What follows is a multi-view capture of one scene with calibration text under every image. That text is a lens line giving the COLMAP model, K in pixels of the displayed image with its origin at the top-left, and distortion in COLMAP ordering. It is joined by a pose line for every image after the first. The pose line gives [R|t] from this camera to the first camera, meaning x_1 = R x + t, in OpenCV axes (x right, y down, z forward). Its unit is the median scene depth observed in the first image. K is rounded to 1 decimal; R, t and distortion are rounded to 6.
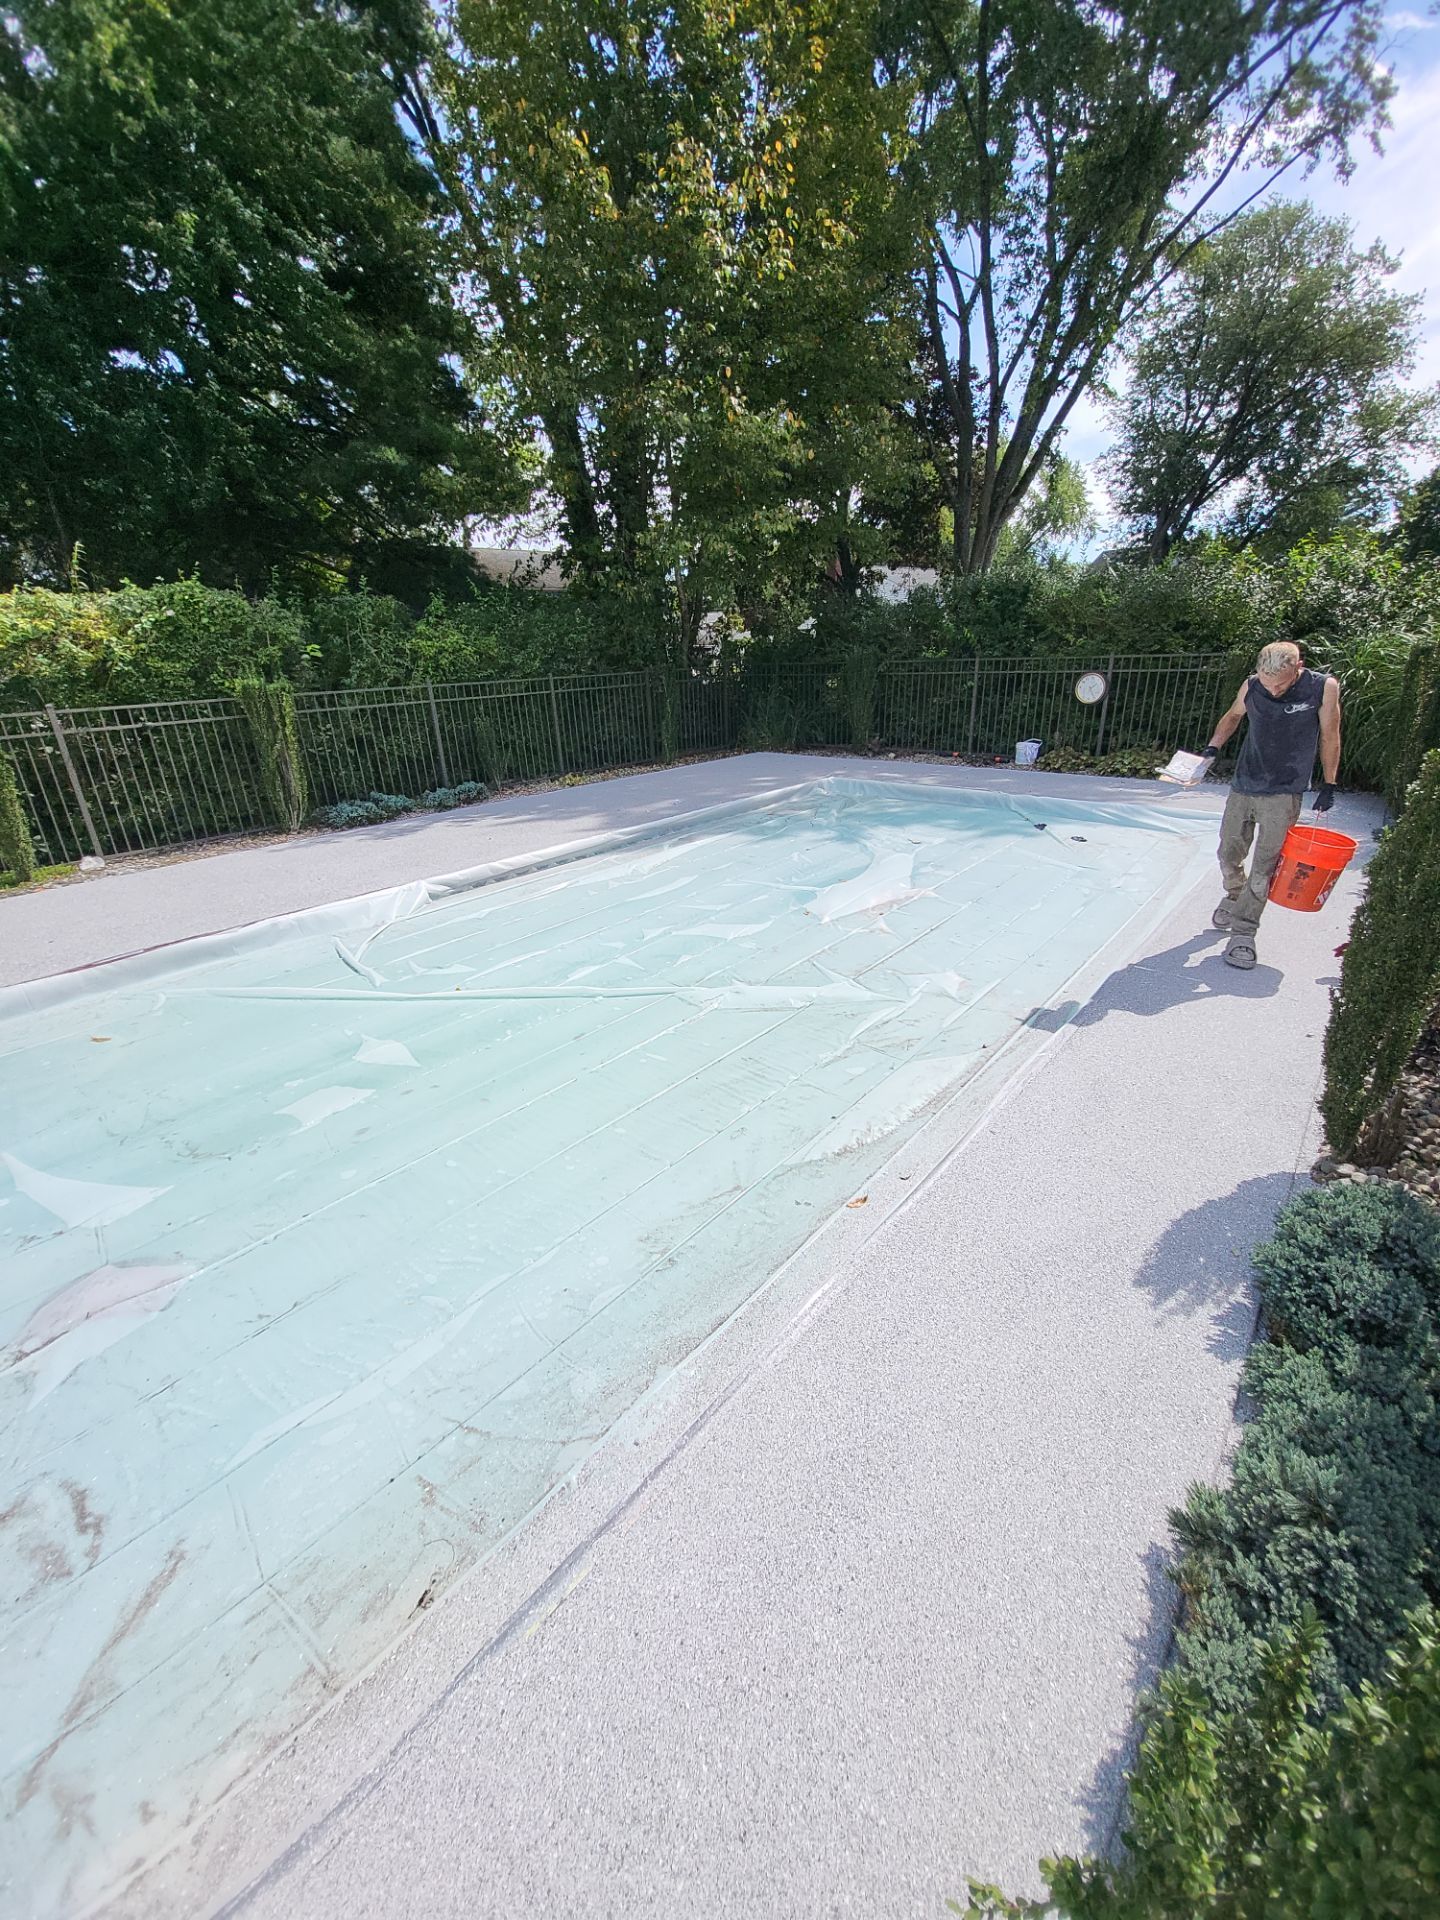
lens RADIAL K [[768.4, 0, 720.3], [0, 768.4, 949.5], [0, 0, 1]] dist [-0.010789, -0.004334]
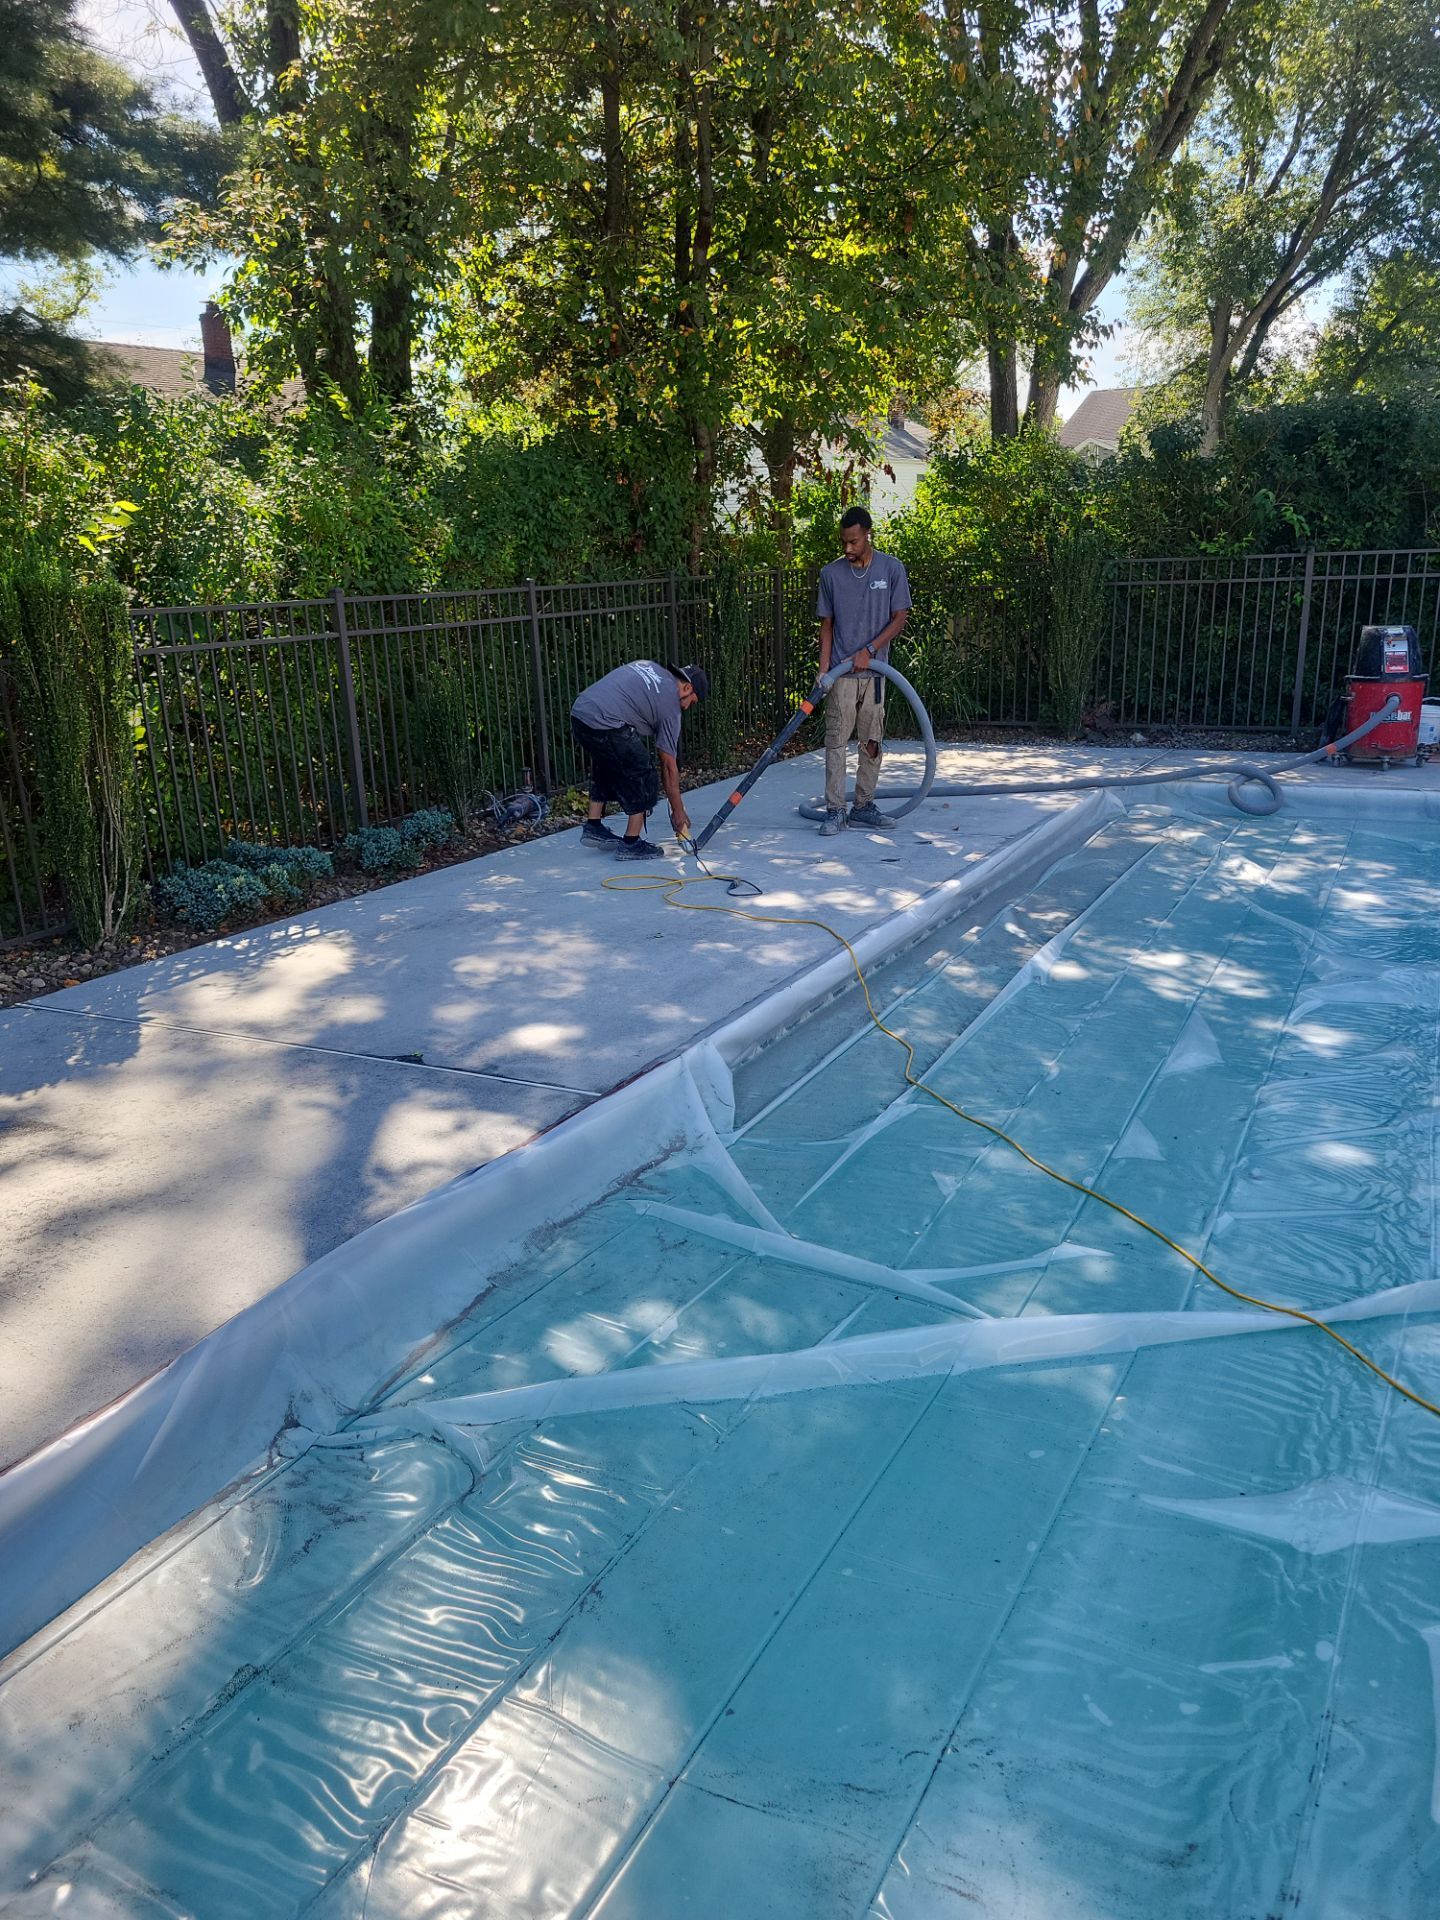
lens RADIAL K [[1465.9, 0, 726.0], [0, 1465.9, 986.0], [0, 0, 1]] dist [0.041261, -0.012741]
pose [[0.970501, -0.060691, 0.233334, -0.312722], [0.082025, 0.993182, -0.082831, -0.027827], [-0.226716, 0.099527, 0.968862, 0.122140]]
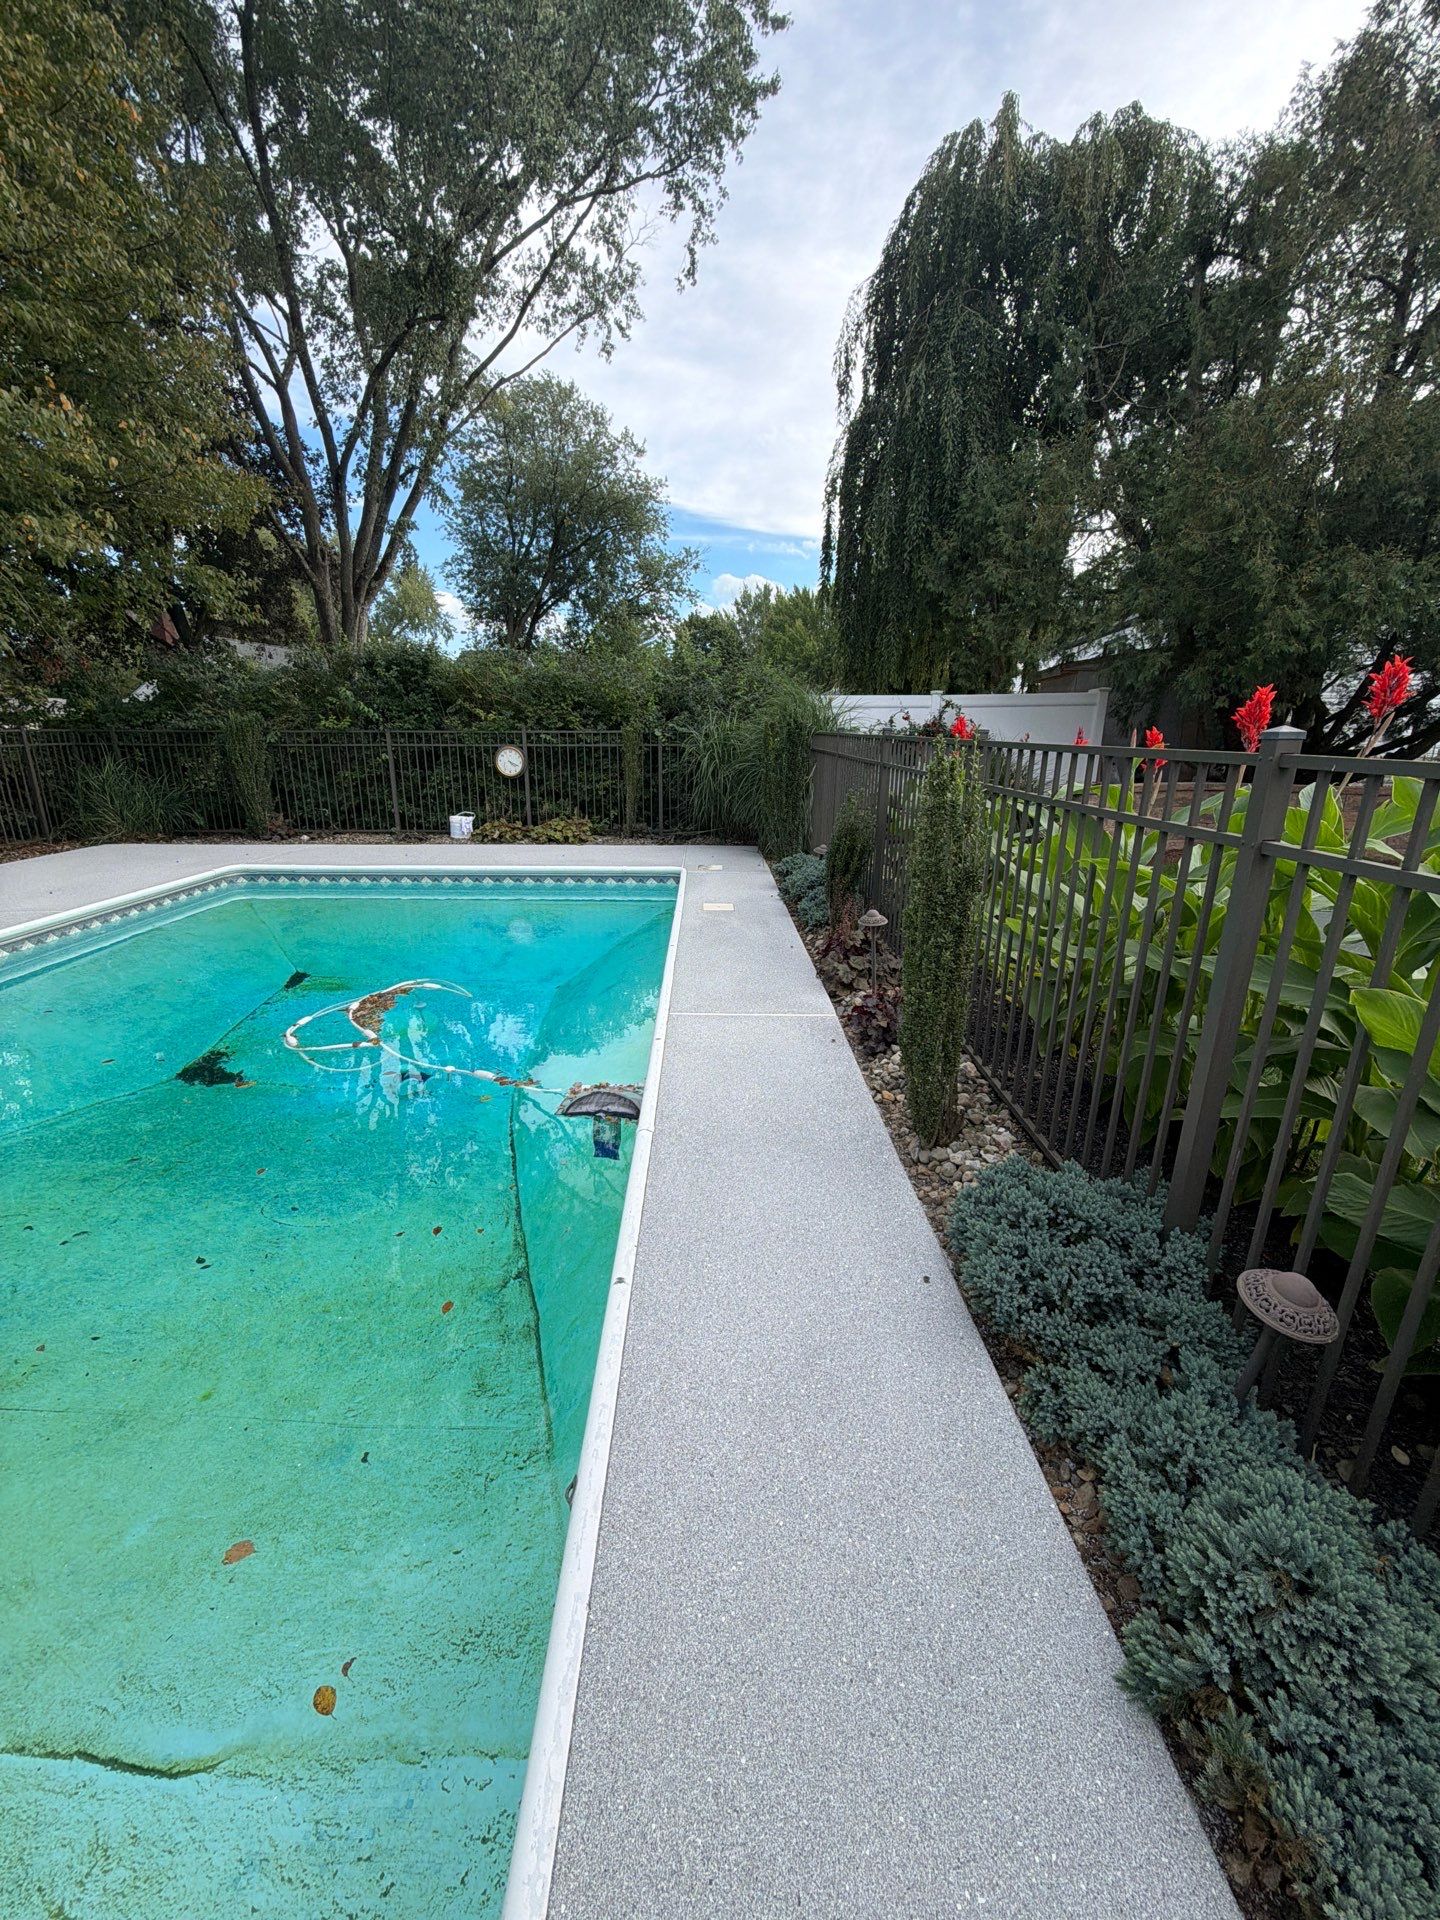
lens RADIAL K [[763.5, 0, 725.8], [0, 763.5, 962.0], [0, 0, 1]] dist [0.000164, -0.001014]
pose [[0.737925, -0.156902, 0.656390, -0.012502], [0.216686, 0.976187, -0.010257, -0.007172], [-0.639151, 0.149800, 0.754352, 0.079838]]
